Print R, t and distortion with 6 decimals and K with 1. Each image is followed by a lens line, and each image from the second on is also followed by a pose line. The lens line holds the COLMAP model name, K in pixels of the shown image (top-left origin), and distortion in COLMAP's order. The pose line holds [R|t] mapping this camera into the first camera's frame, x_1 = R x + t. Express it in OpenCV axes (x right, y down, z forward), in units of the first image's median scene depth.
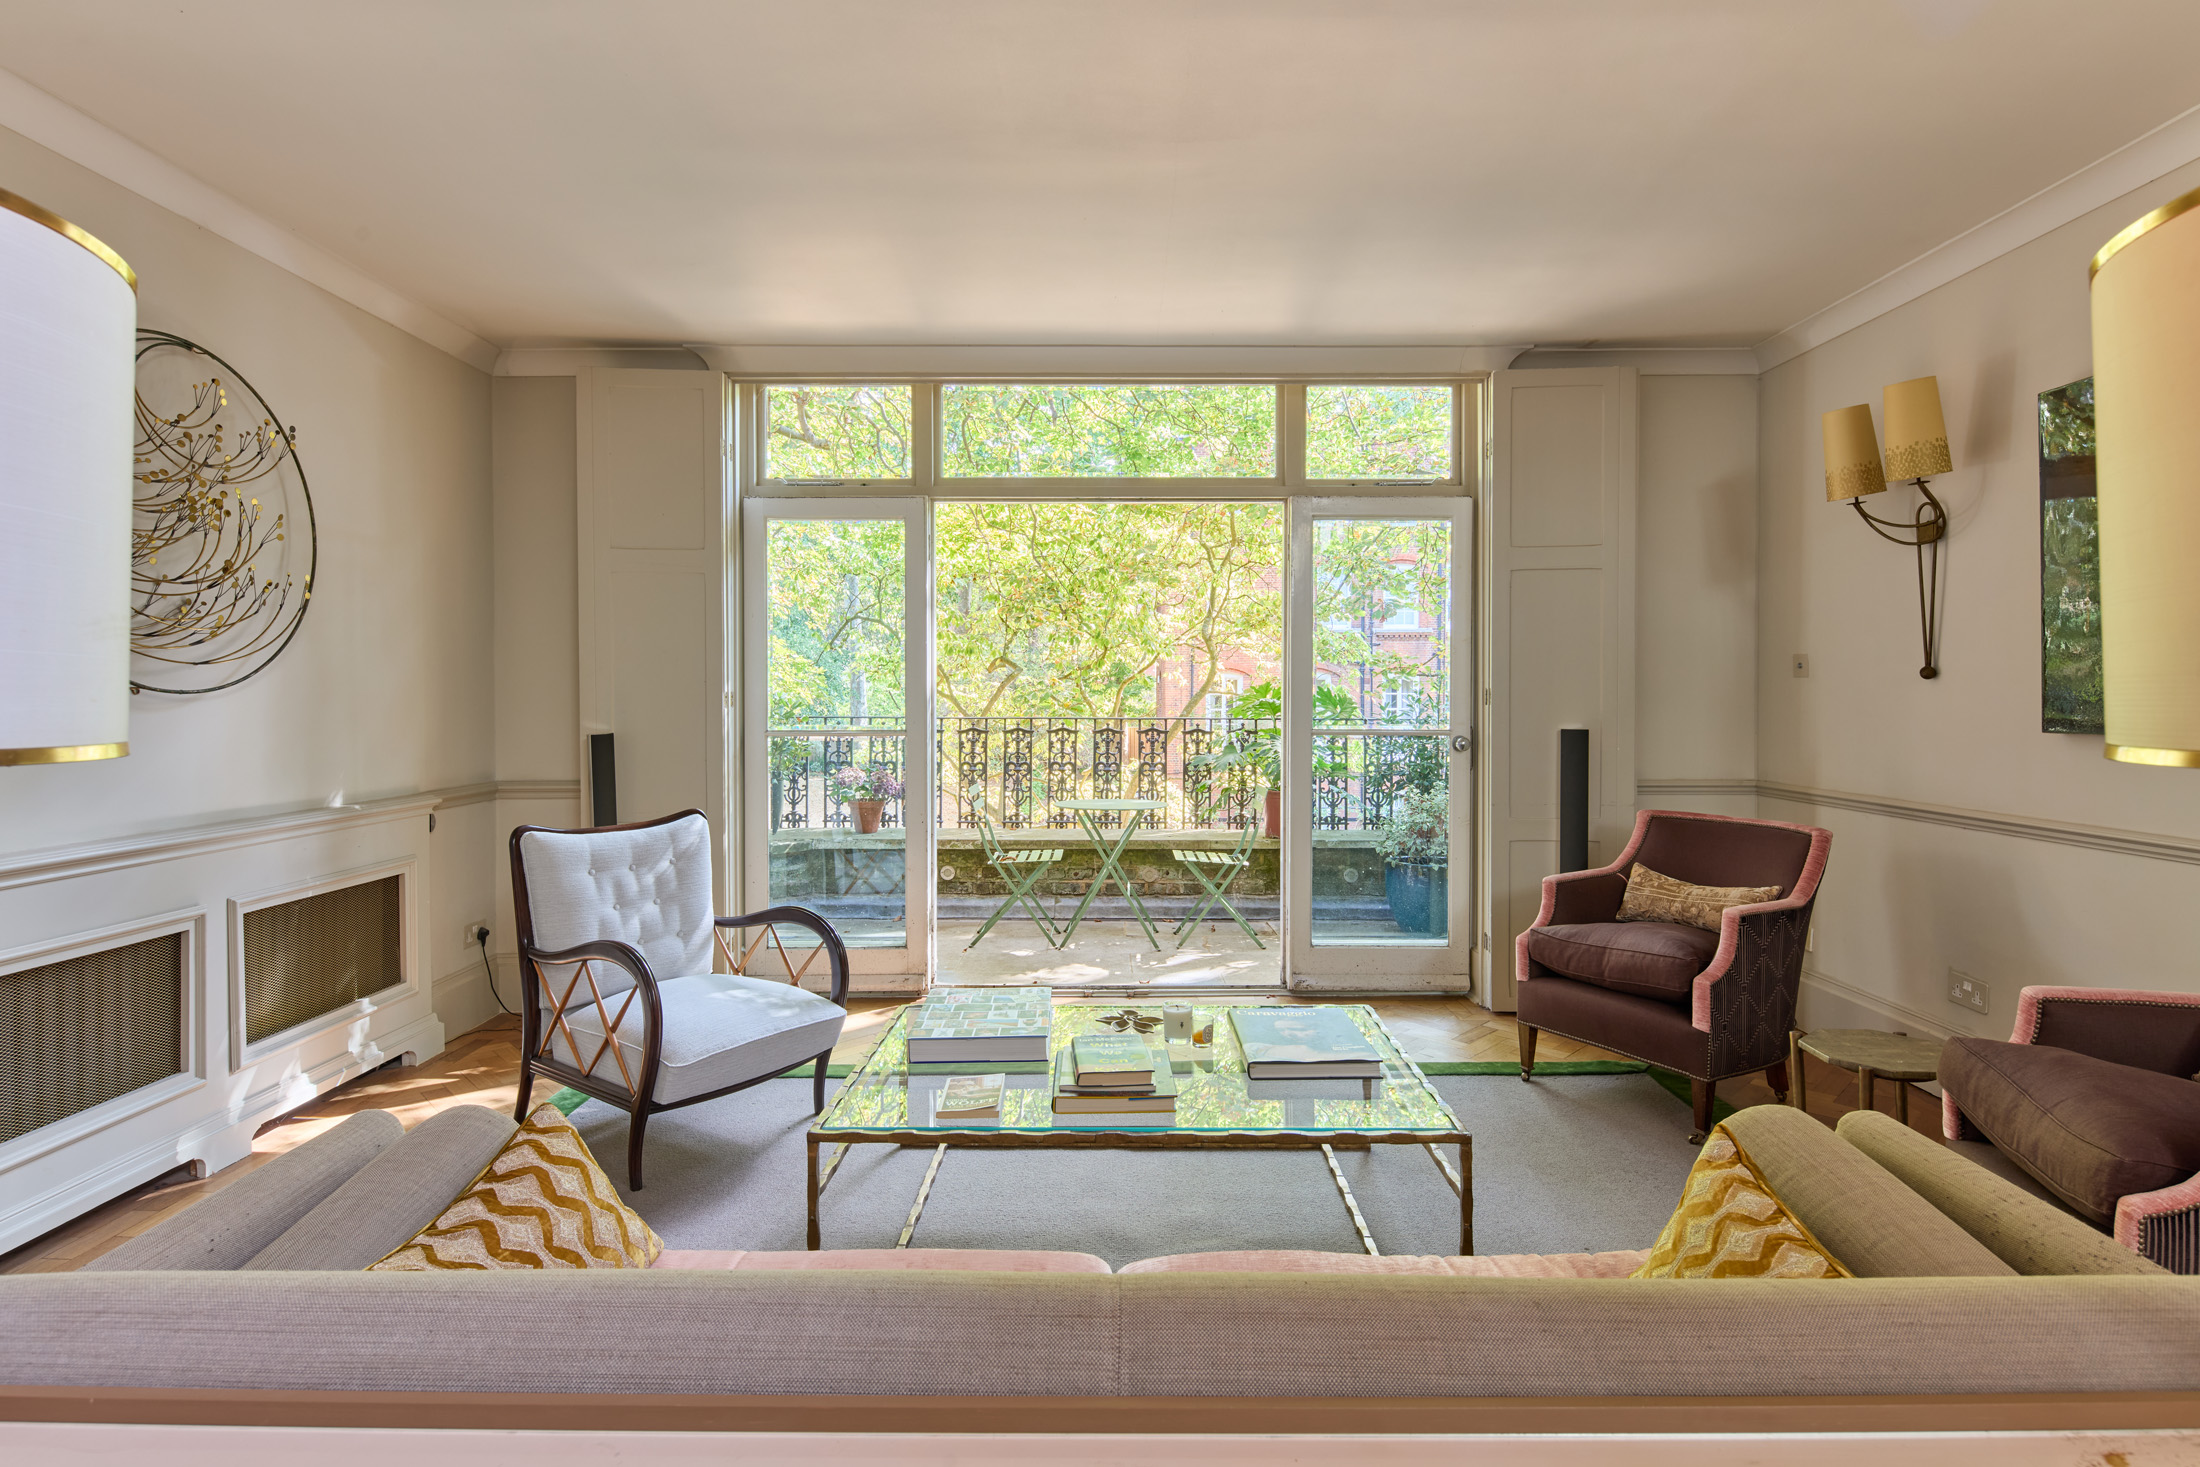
lens RADIAL K [[2296.1, 0, 1101.6], [0, 2296.1, 734.7], [0, 0, 1]] dist [-0.003454, 0.000263]
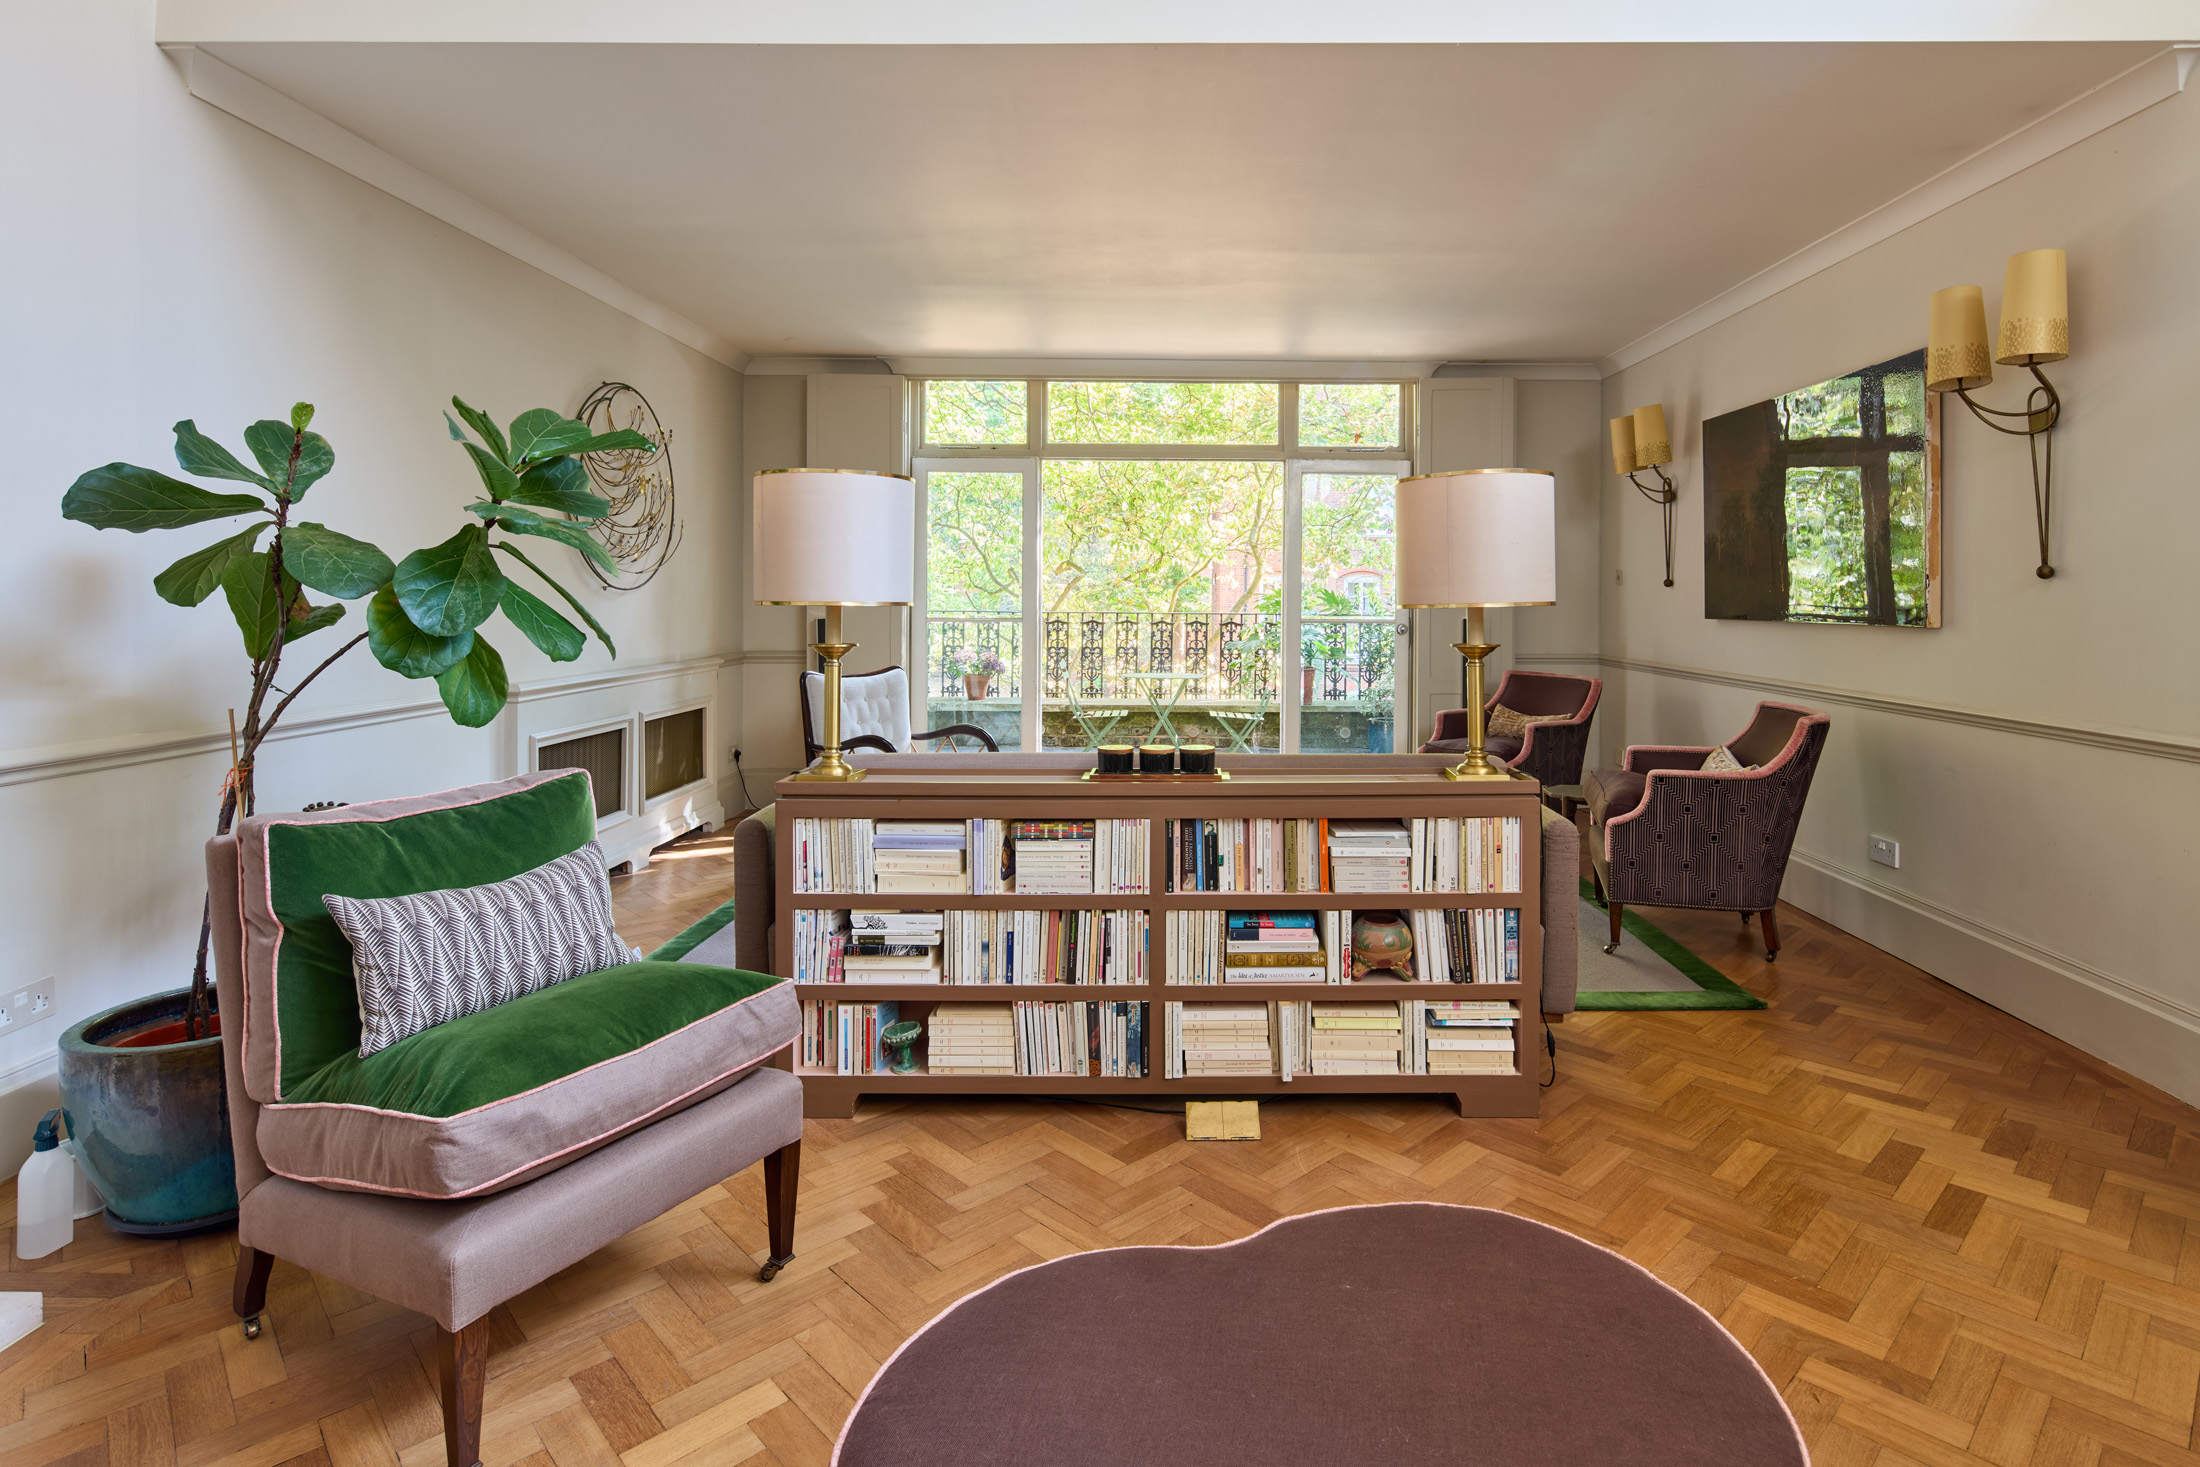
lens RADIAL K [[2296.1, 0, 1101.6], [0, 2296.1, 734.7], [0, 0, 1]] dist [-0.003454, 0.000263]
pose [[0.999676, 0.006834, -0.024525, 0.001106], [-0.005776, 0.999061, 0.042950, 0.009011], [0.024795, -0.042794, 0.998776, -0.457933]]
